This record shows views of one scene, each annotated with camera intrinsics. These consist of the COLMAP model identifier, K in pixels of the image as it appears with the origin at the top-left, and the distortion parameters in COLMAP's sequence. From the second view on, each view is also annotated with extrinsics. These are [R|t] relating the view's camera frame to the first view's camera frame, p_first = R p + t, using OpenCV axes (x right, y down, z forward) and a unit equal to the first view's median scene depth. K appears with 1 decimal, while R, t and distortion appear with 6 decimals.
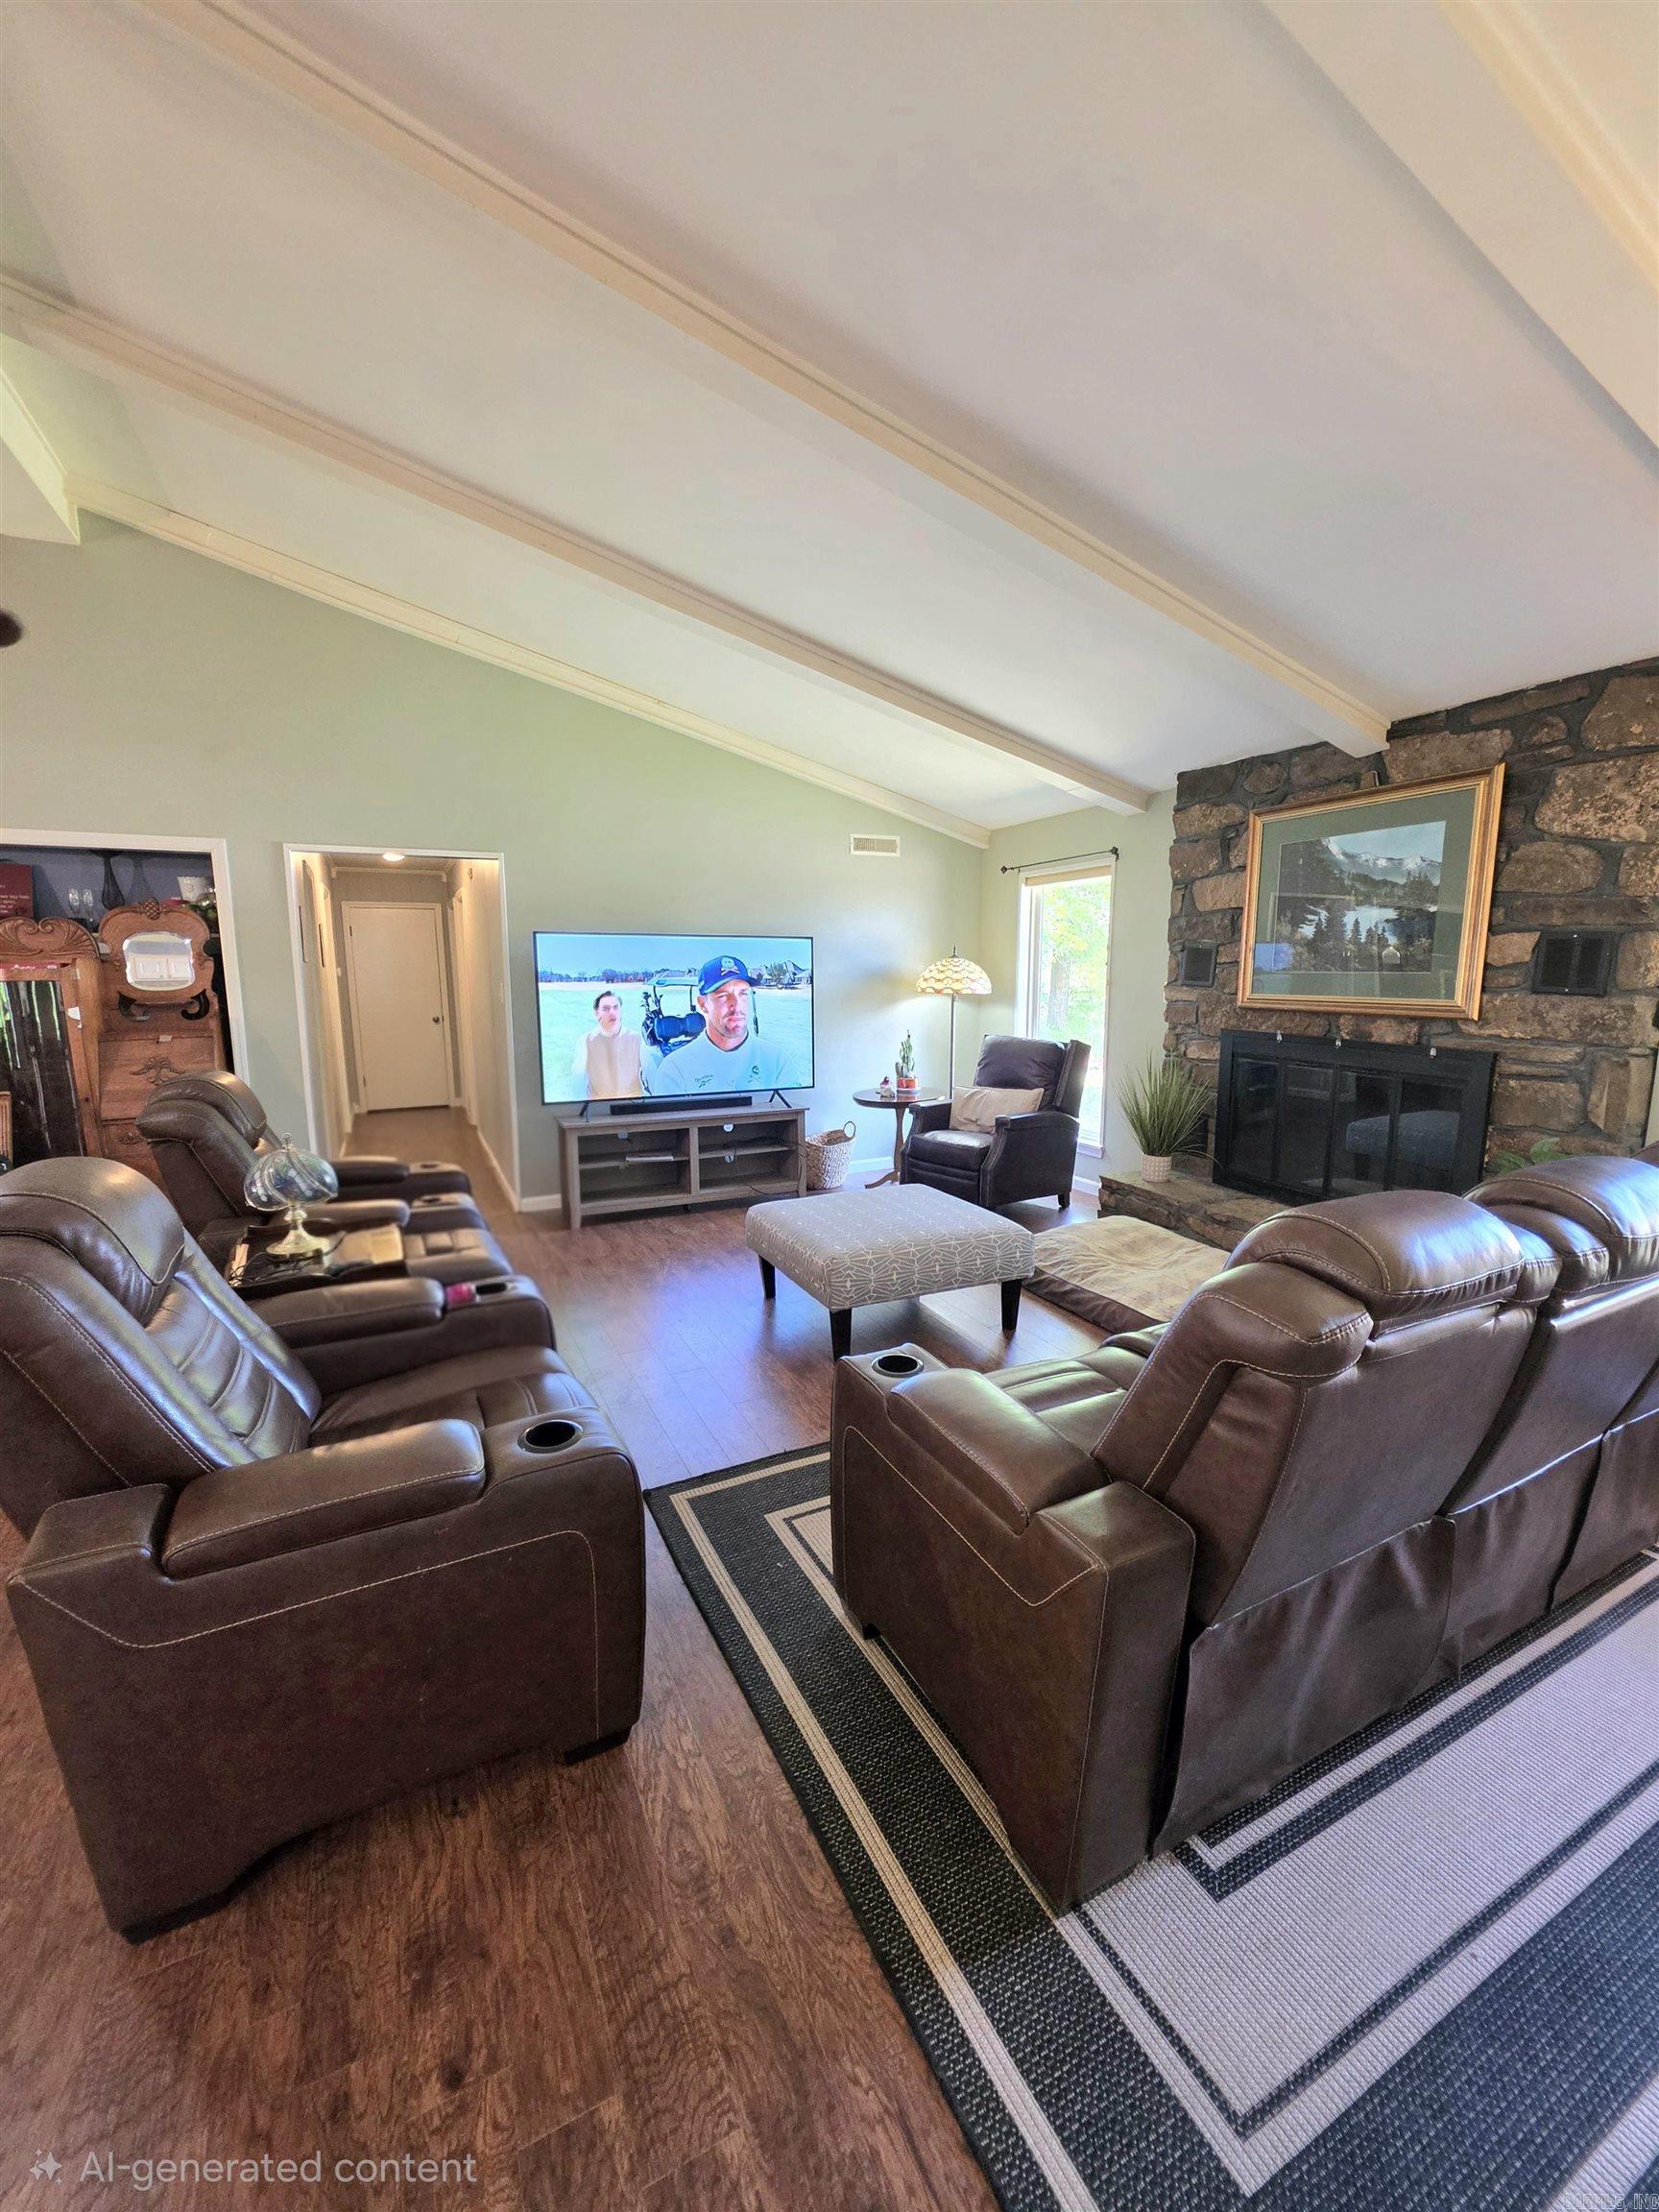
lens RADIAL K [[877.7, 0, 857.8], [0, 877.7, 1100.7], [0, 0, 1]] dist [-0.001804, -0.000117]
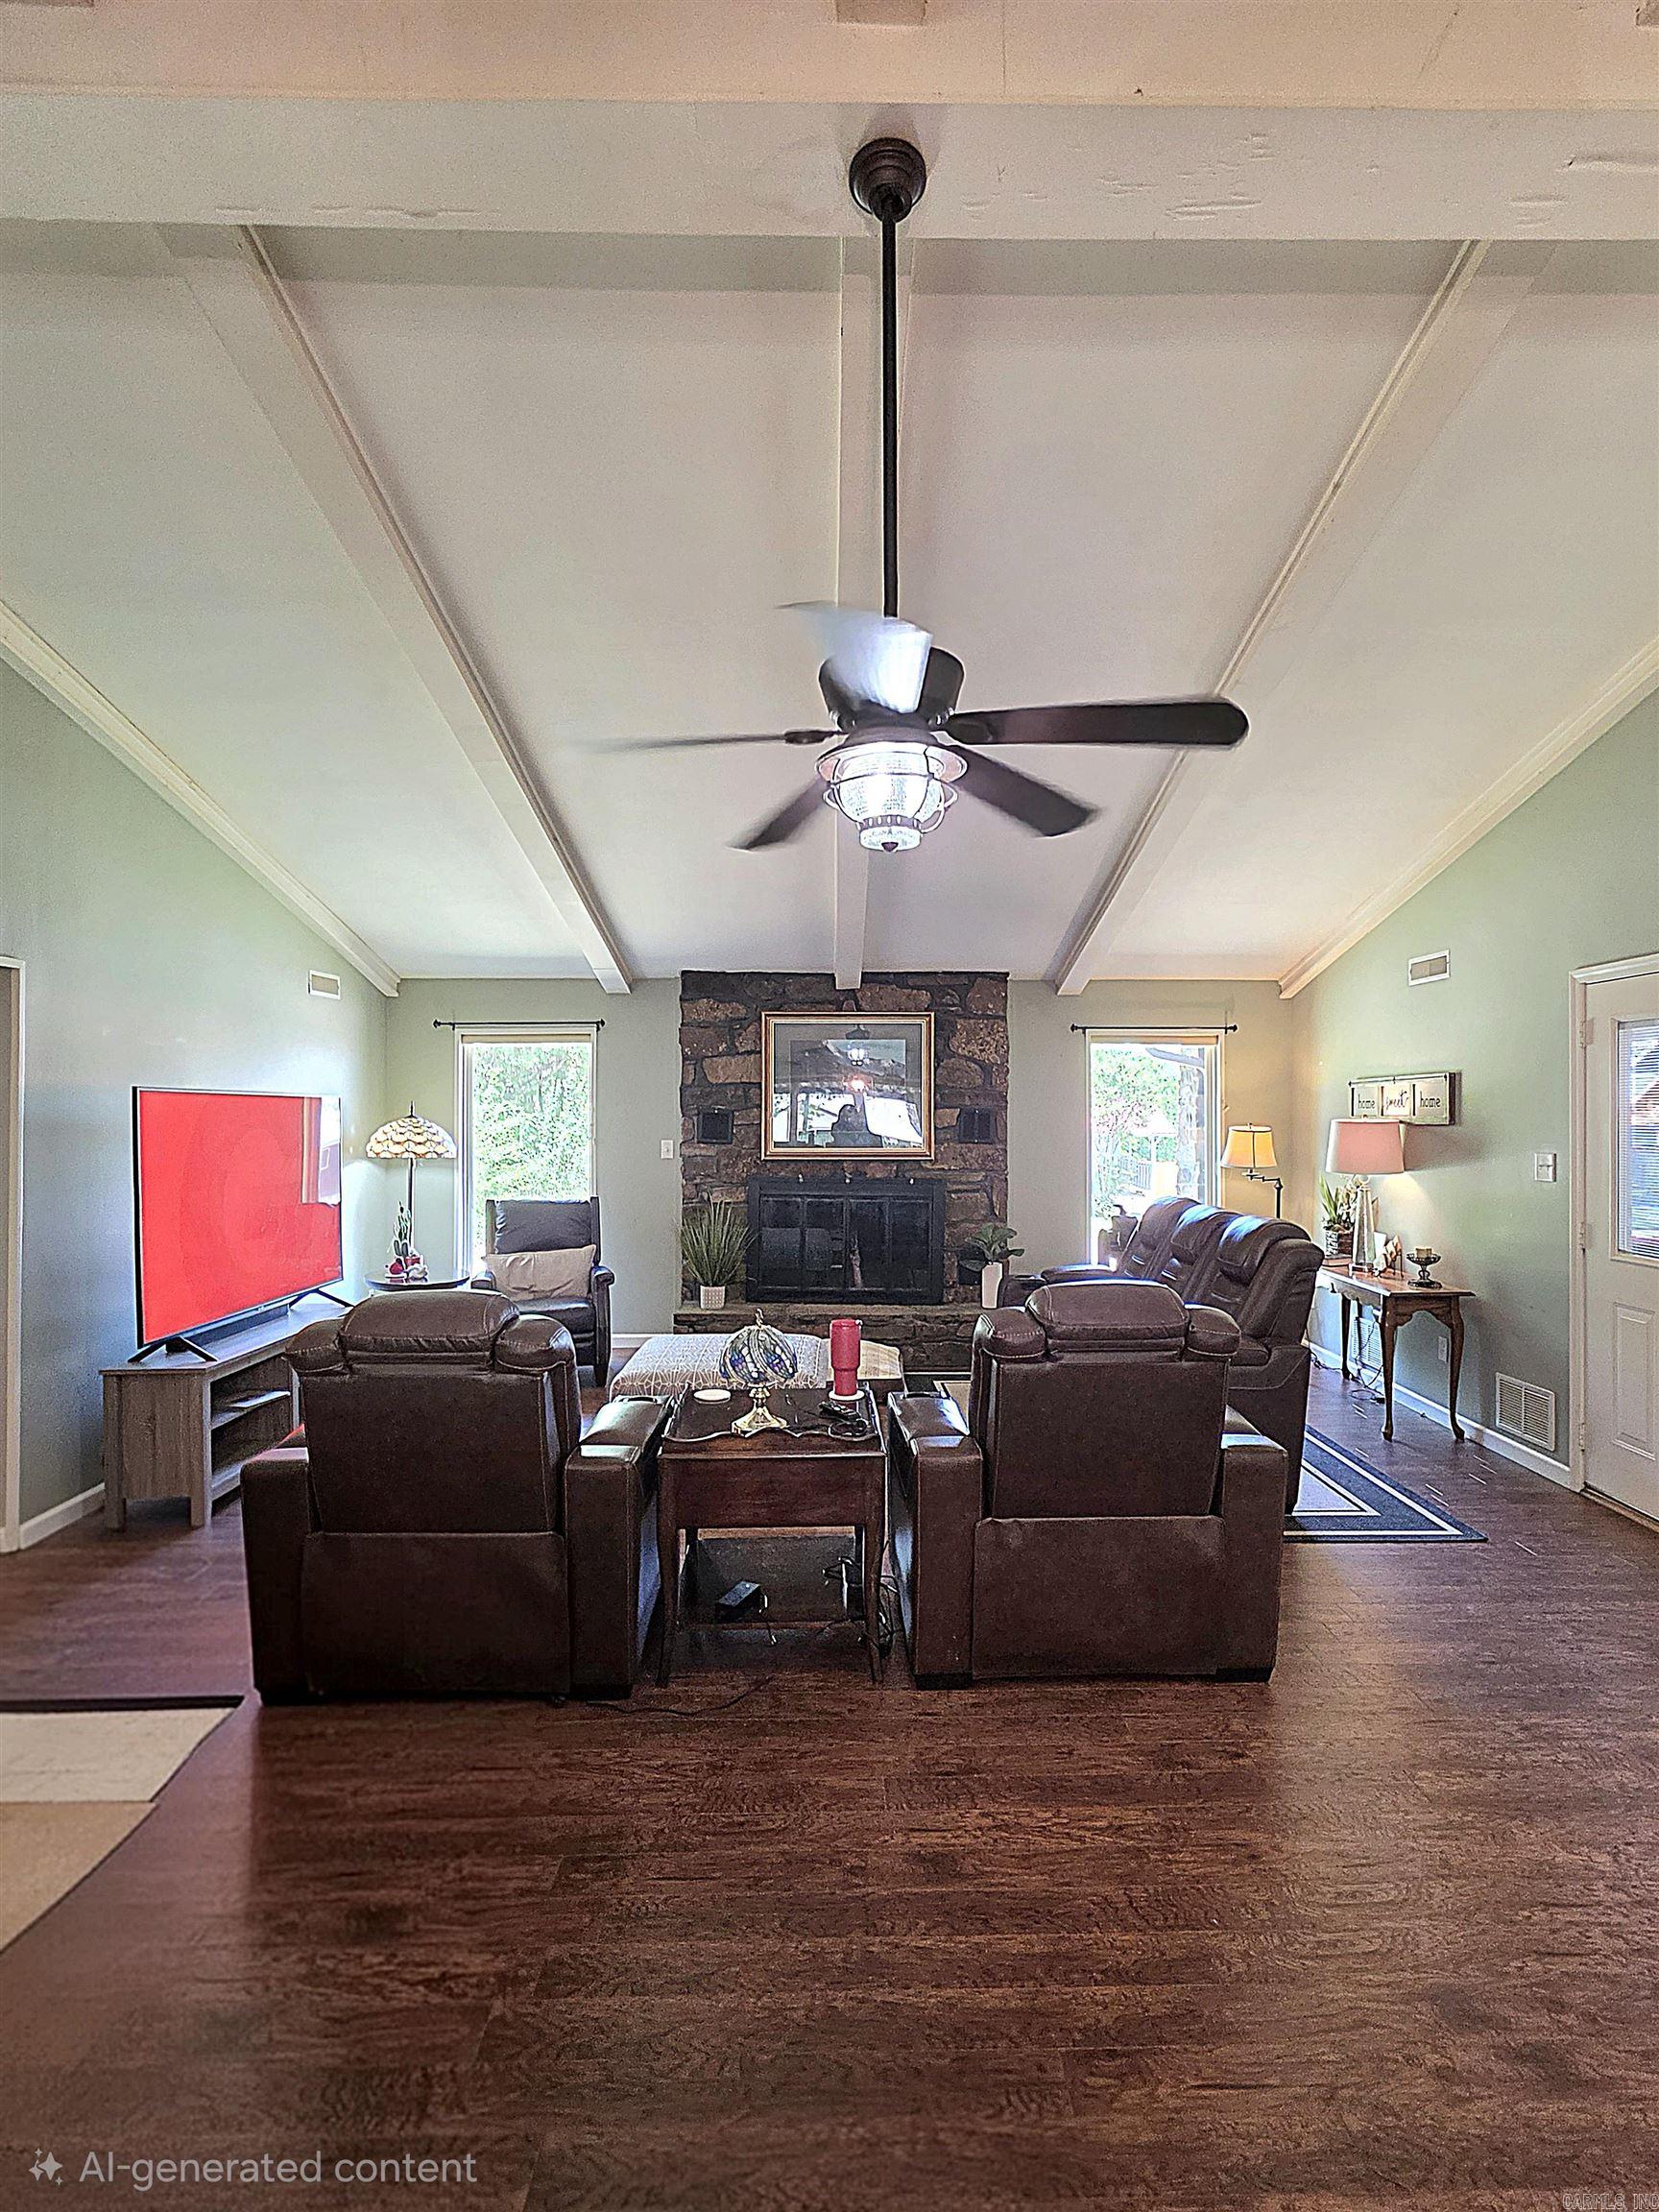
lens RADIAL K [[1114.8, 0, 838.9], [0, 1114.8, 1060.7], [0, 0, 1]] dist [-0.007422, 0.001774]
pose [[0.462788, 0.042919, 0.885429, -1.314792], [0.131853, 0.984384, -0.116631, -0.058714], [-0.876608, 0.170722, 0.449902, 0.193914]]
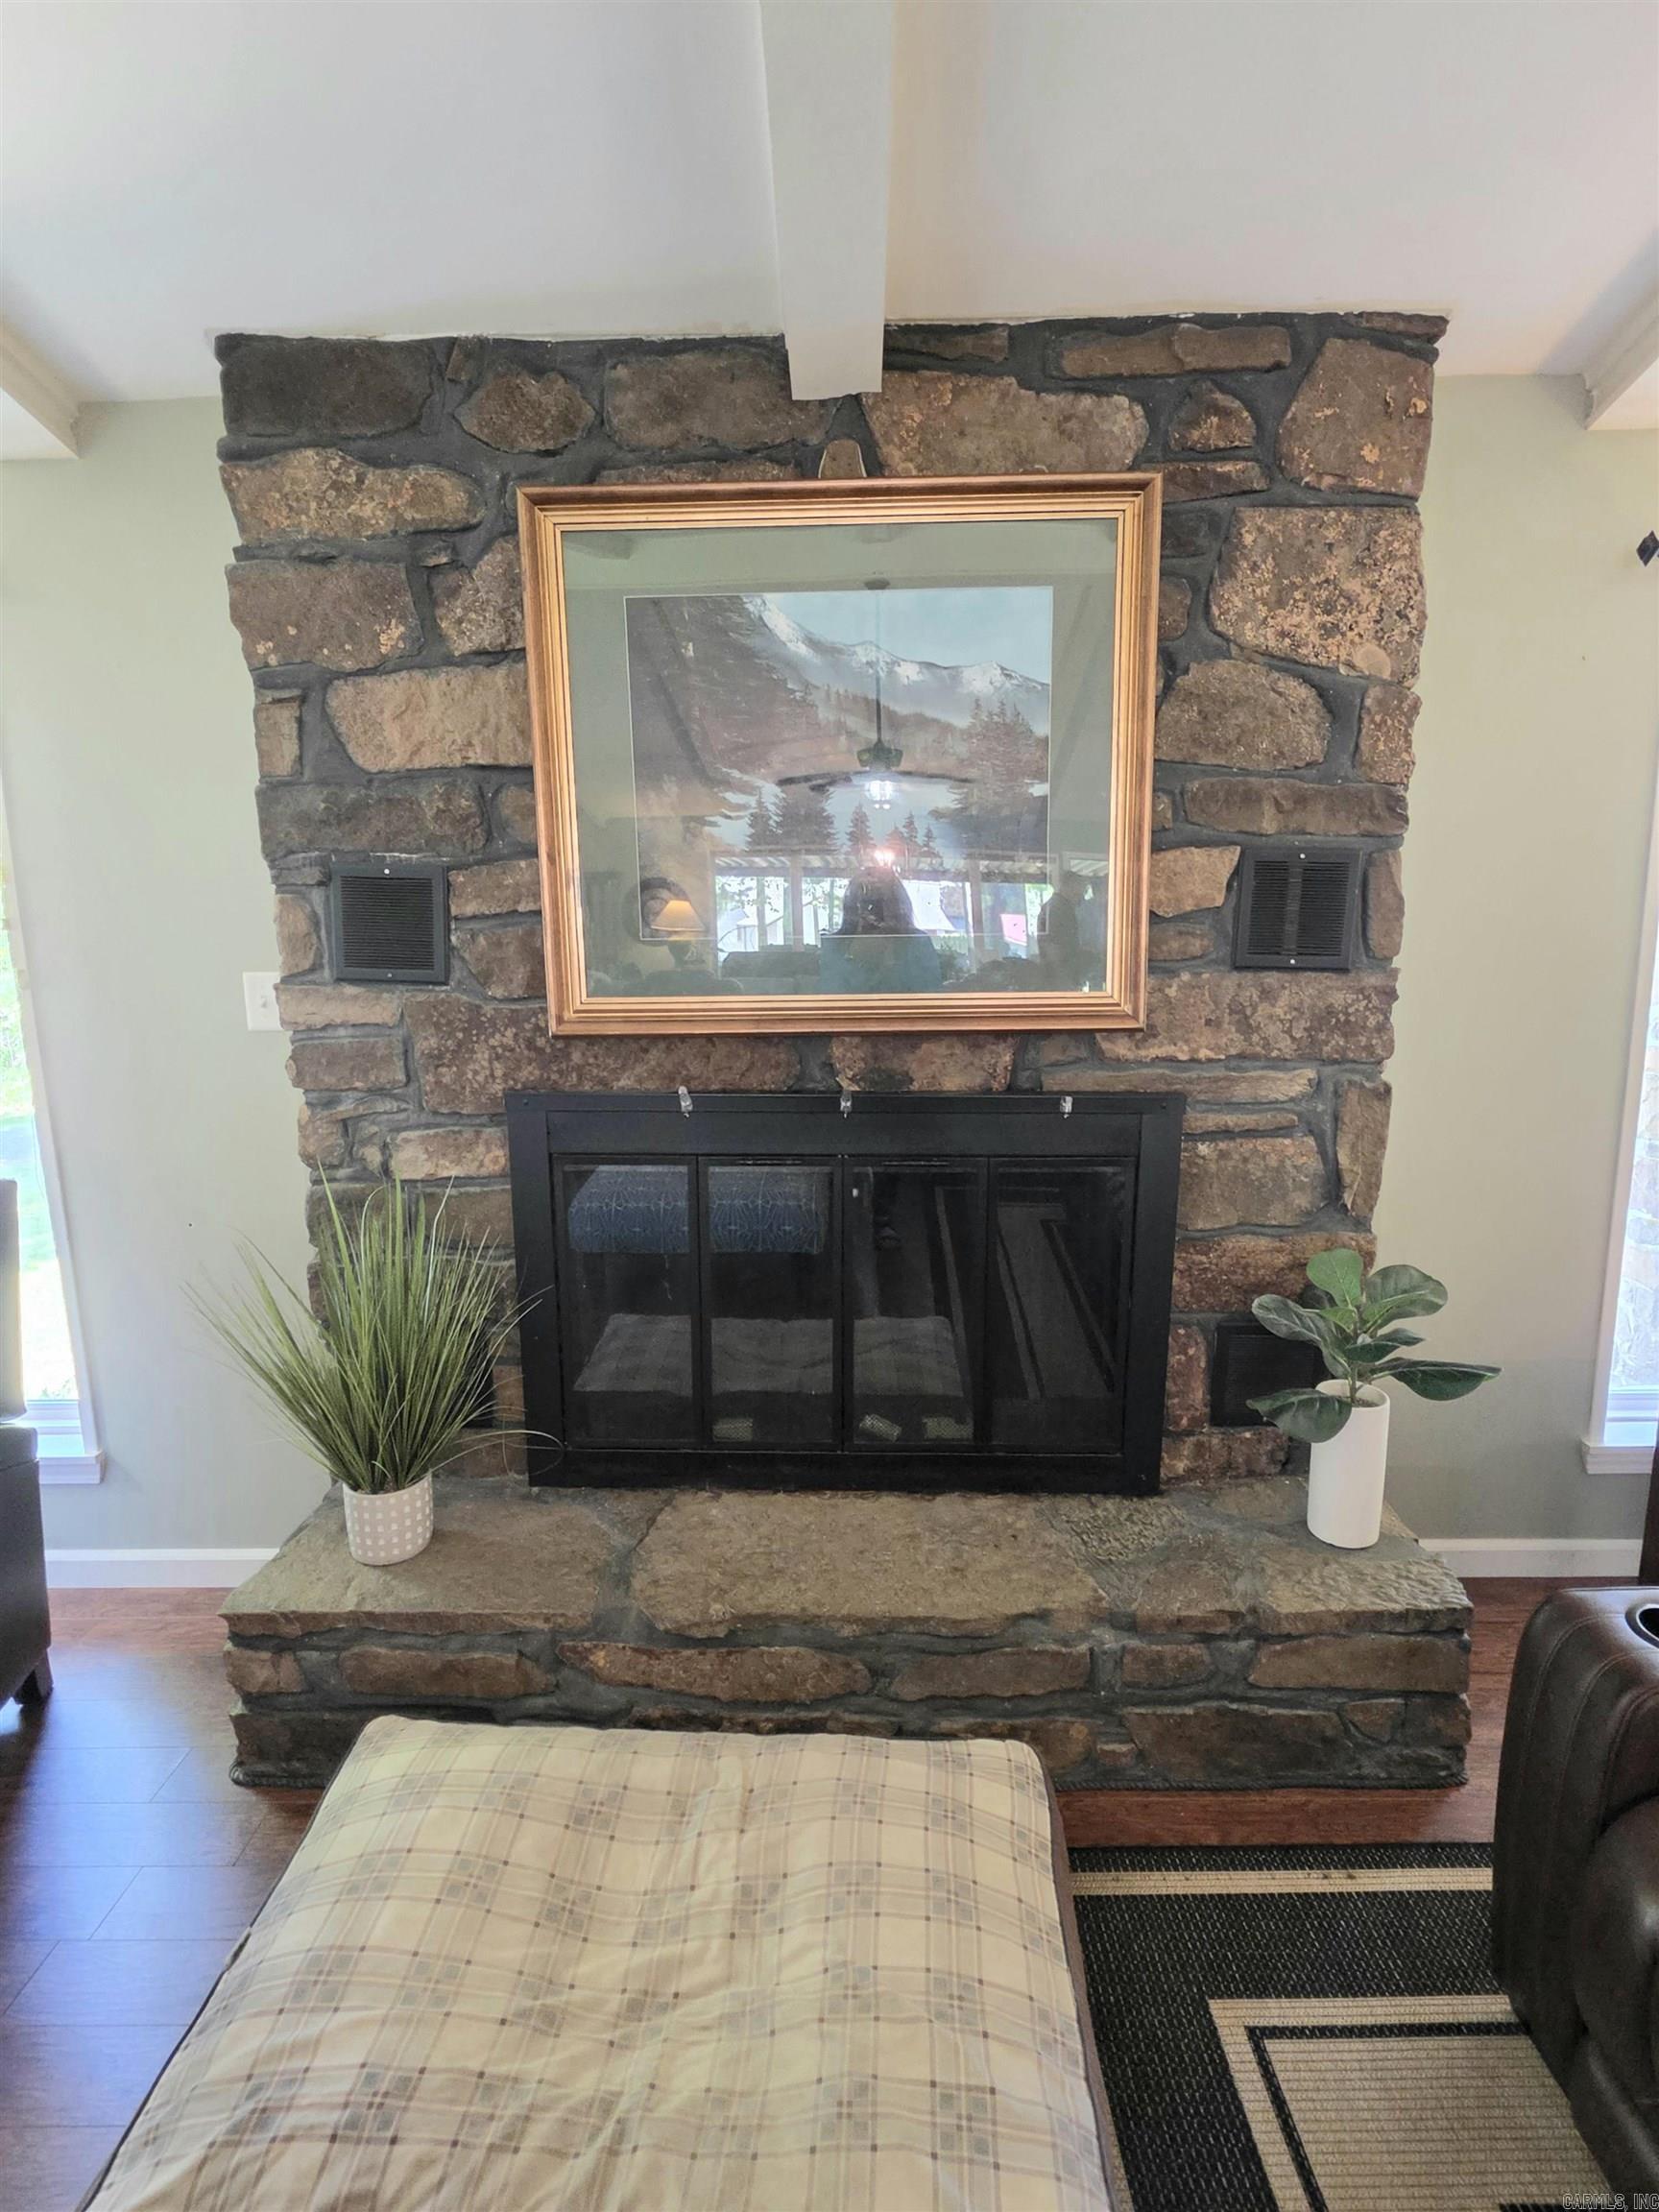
lens RADIAL K [[1114.8, 0, 841.7], [0, 1114.8, 1105.7], [0, 0, 1]] dist [-0.007422, 0.001774]
pose [[0.470994, -0.166152, 0.866347, 0.102360], [0.146947, 0.983157, 0.108666, -0.150447], [-0.869811, 0.076126, 0.487477, 0.902232]]
